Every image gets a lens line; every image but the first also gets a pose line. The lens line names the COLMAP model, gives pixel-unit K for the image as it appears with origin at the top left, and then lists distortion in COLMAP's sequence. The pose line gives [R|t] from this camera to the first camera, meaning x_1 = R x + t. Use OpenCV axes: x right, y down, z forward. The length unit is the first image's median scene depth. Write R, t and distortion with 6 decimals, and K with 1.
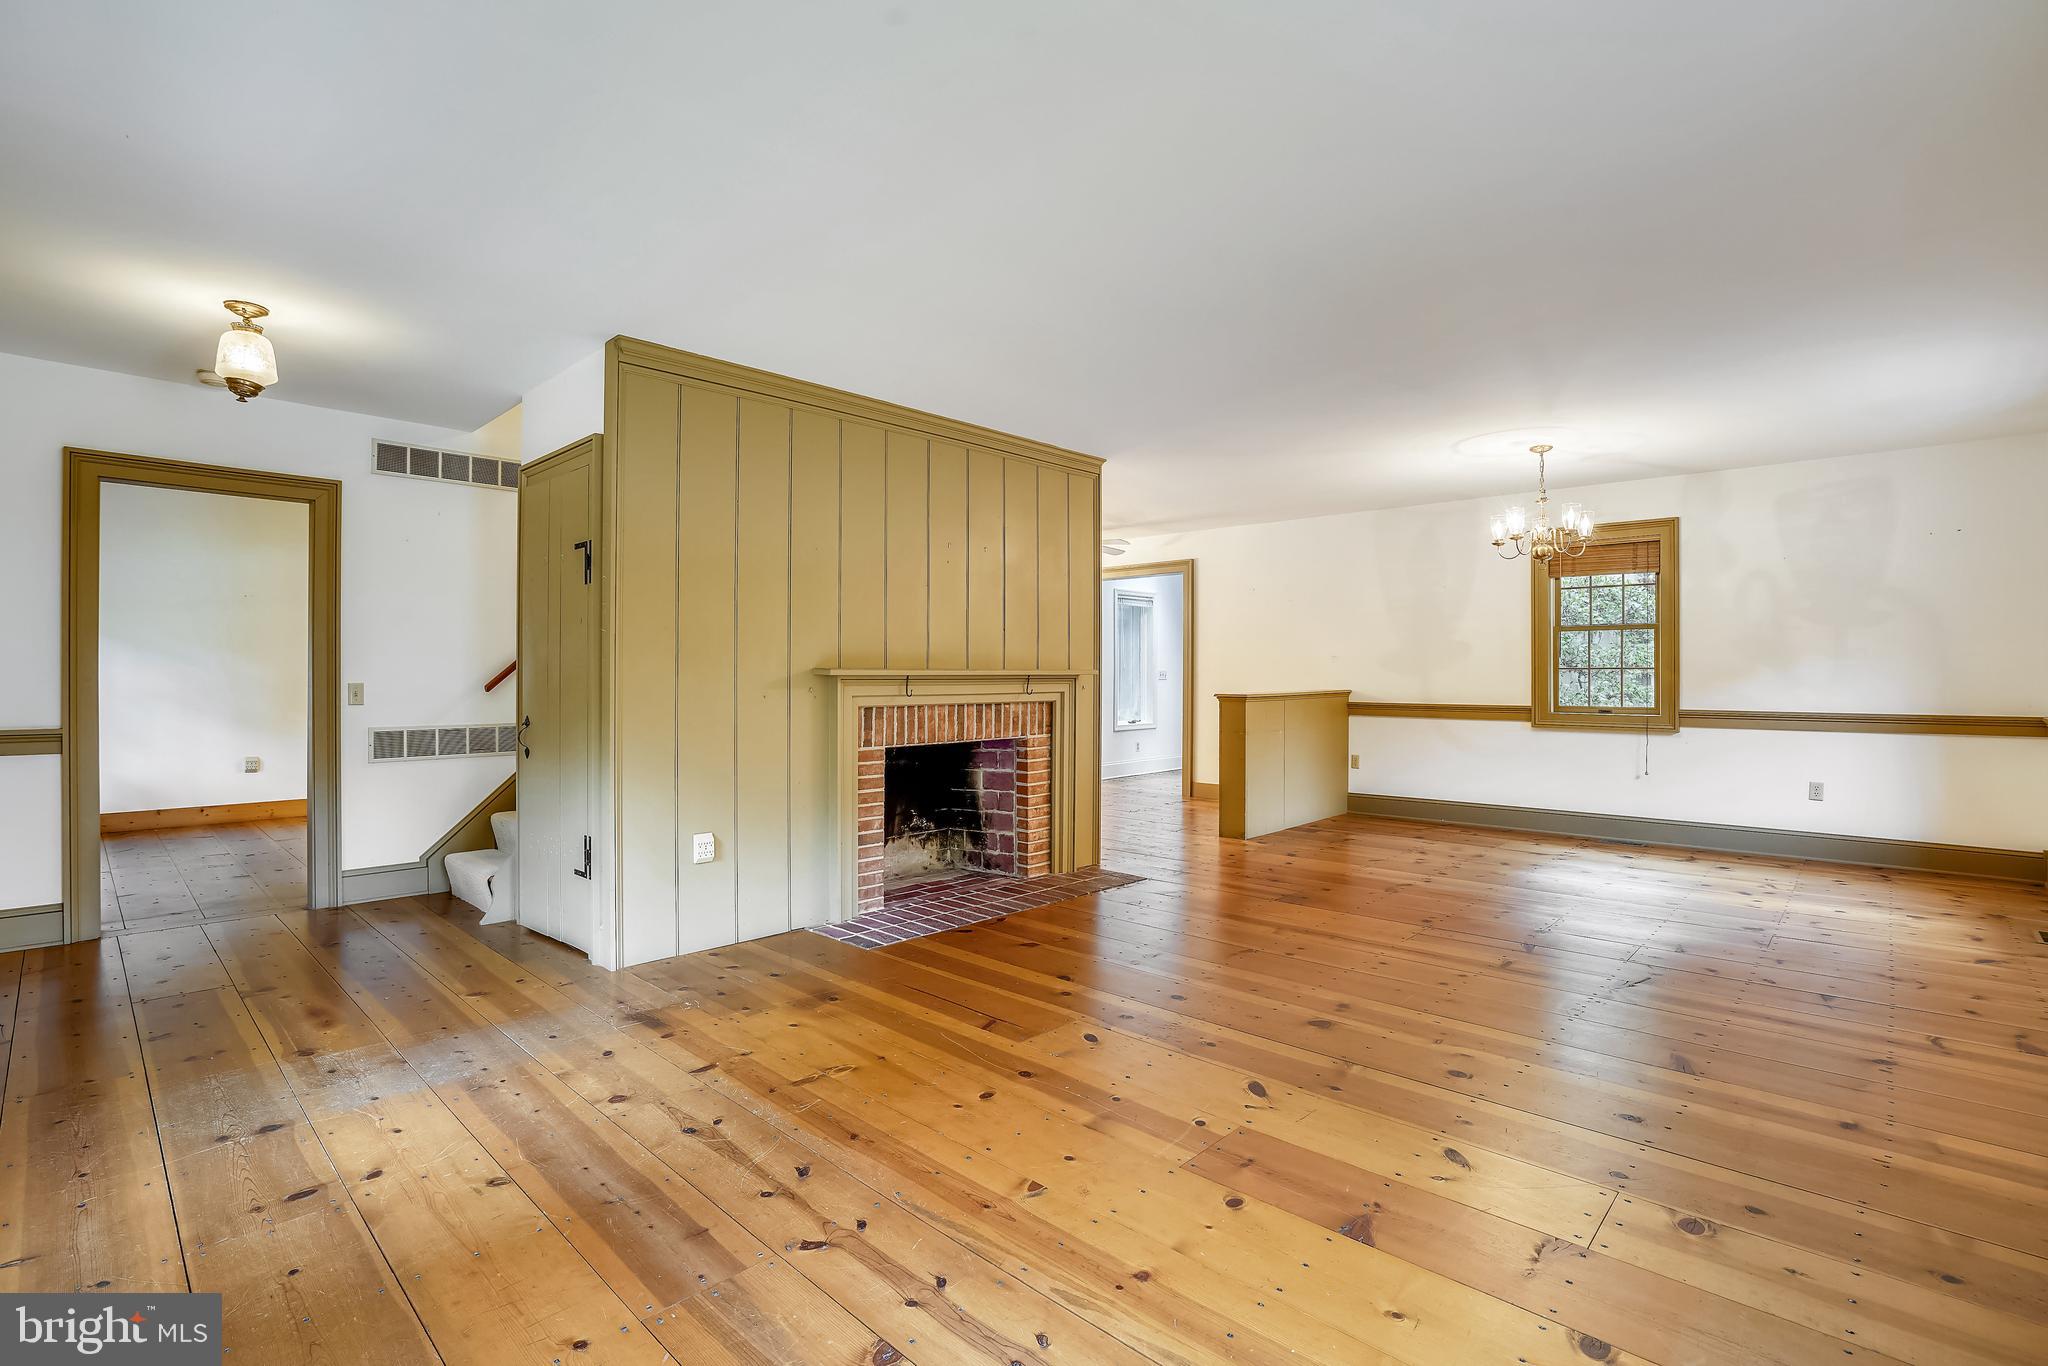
lens RADIAL K [[962.4, 0, 1022.3], [0, 962.4, 671.9], [0, 0, 1]] dist [-0.019231, 0.000118]
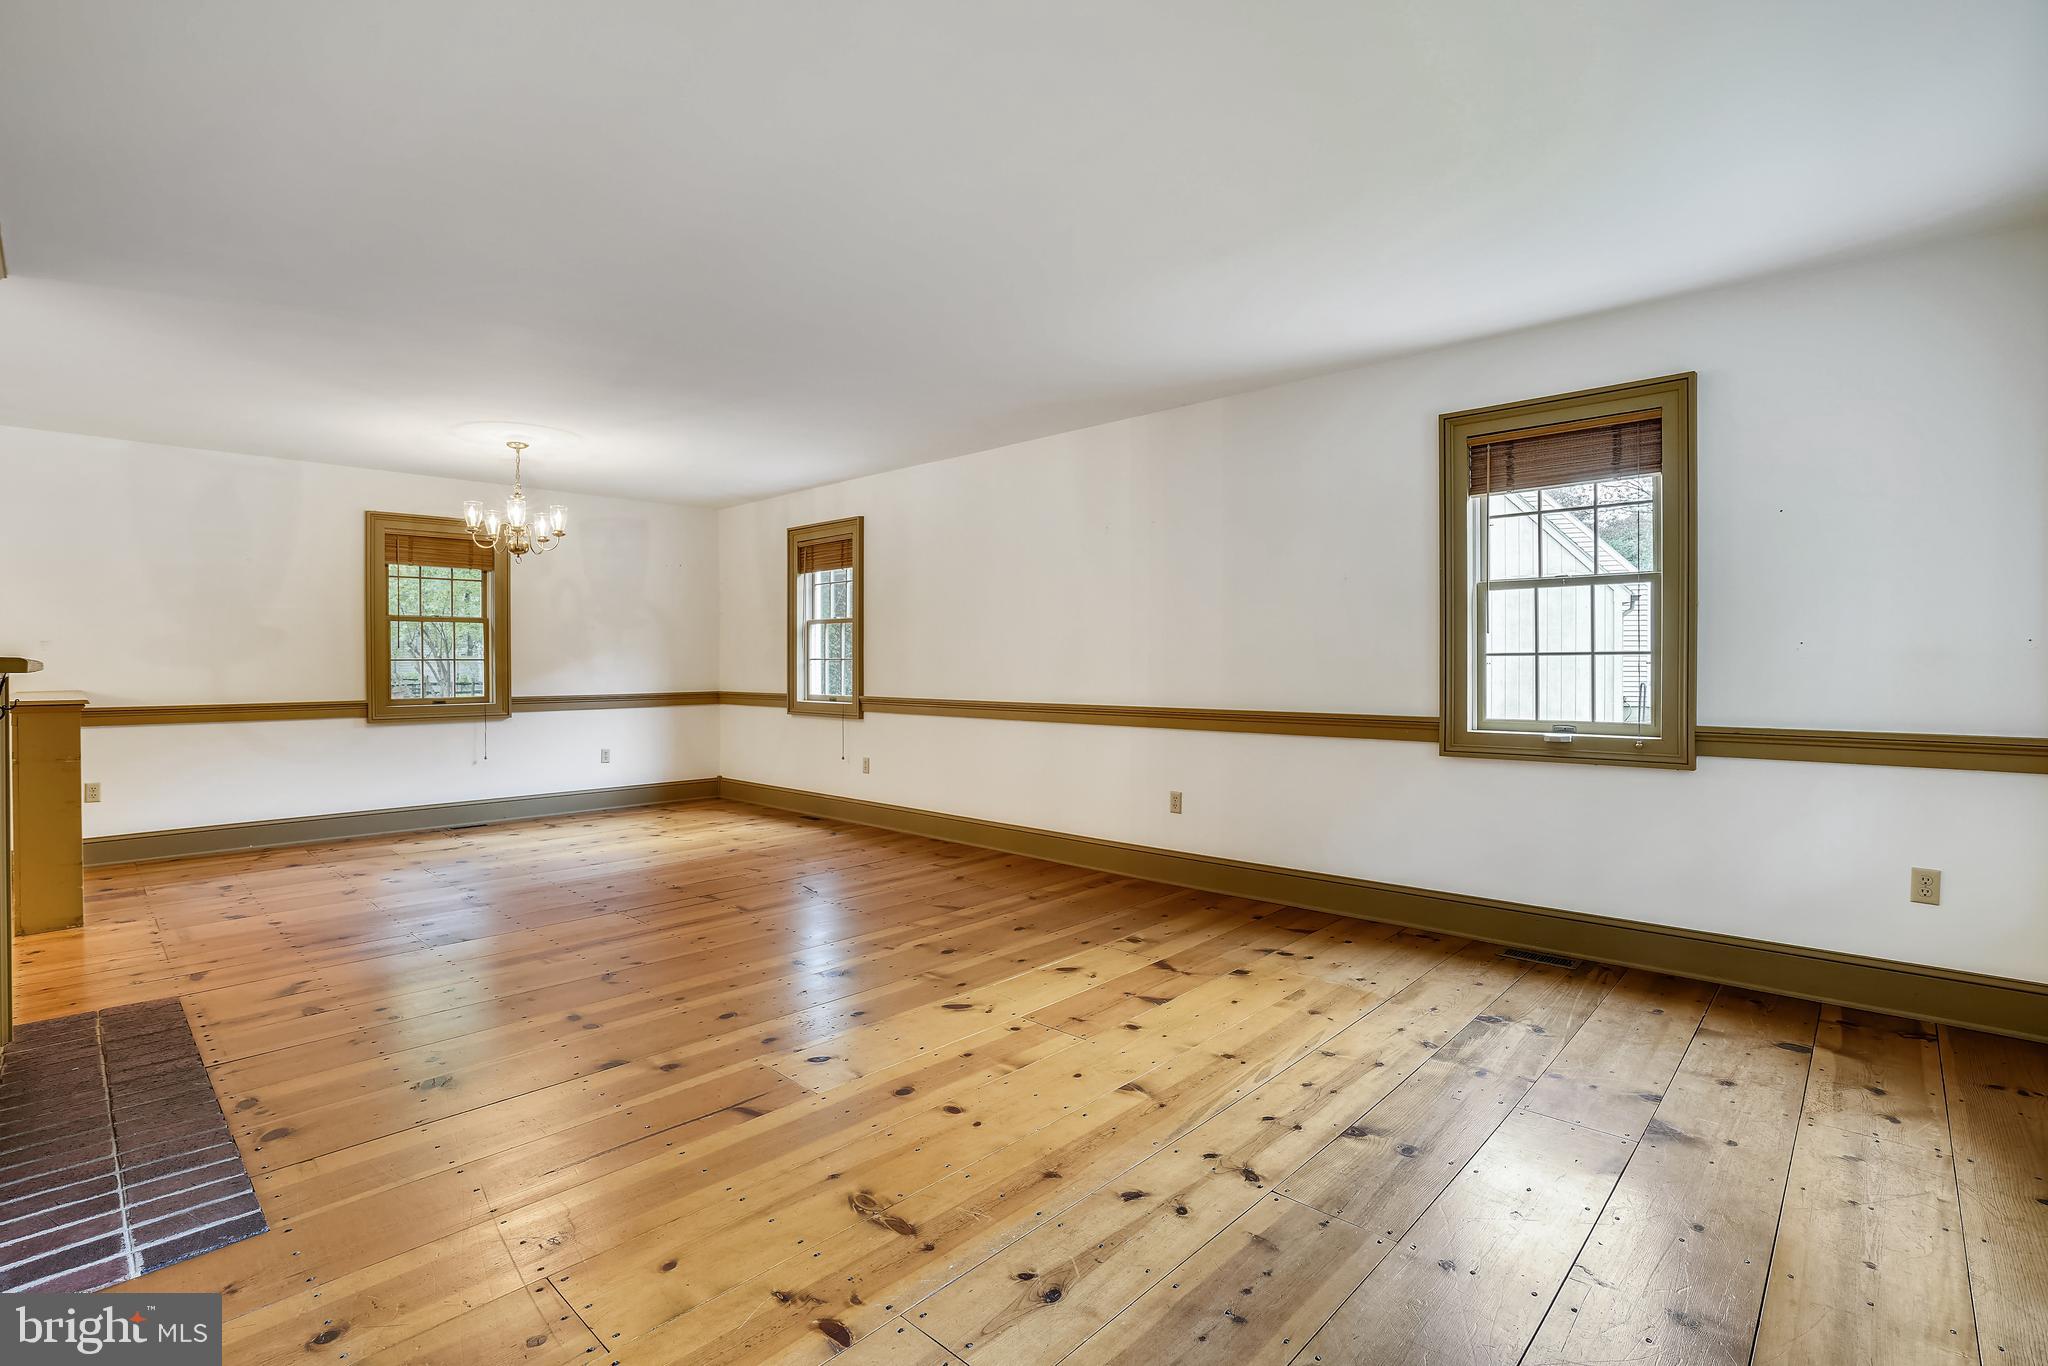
lens RADIAL K [[933.3, 0, 1051.8], [0, 933.3, 645.1], [0, 0, 1]] dist [-0.000596, 0.000480]
pose [[-0.010019, 0.019839, 0.999753, -0.487547], [0.001406, 0.999802, -0.019826, 0.002125], [-0.999949, 0.001207, -0.010045, 0.461889]]
